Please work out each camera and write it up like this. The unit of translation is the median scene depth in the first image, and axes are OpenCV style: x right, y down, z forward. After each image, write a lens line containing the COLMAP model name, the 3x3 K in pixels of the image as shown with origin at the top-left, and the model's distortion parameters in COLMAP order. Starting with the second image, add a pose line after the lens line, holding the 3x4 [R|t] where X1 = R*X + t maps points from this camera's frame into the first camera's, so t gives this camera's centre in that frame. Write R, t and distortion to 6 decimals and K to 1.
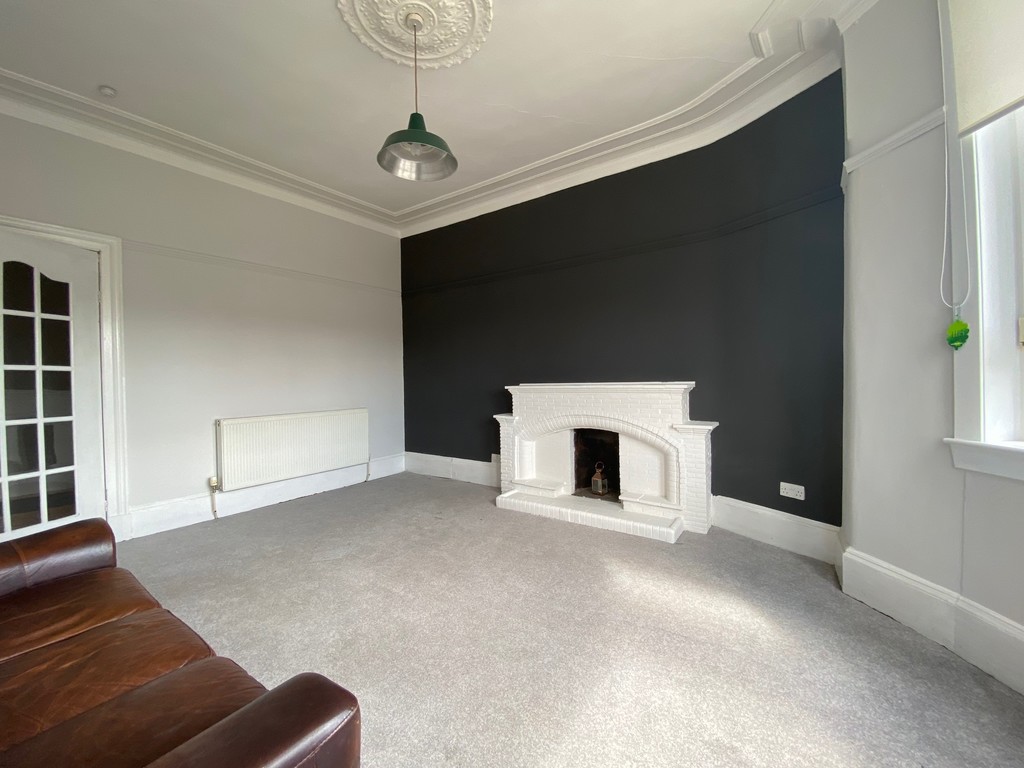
lens RADIAL K [[416.1, 0, 515.7], [0, 416.1, 384.2], [0, 0, 1]] dist [0.045171, -0.034063]
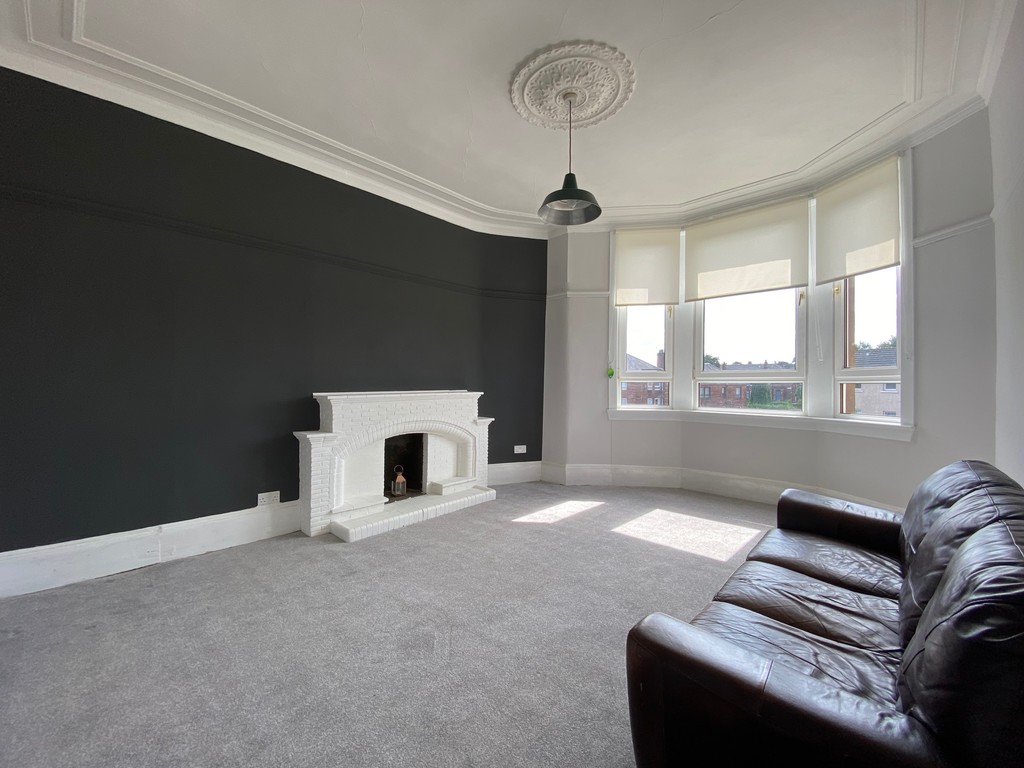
lens RADIAL K [[416.1, 0, 515.7], [0, 416.1, 384.2], [0, 0, 1]] dist [0.045171, -0.034063]
pose [[0.114377, 0.023900, 0.993150, -0.954810], [0.015449, 0.999547, -0.025833, 0.011893], [-0.993317, 0.018298, 0.113956, 0.661340]]
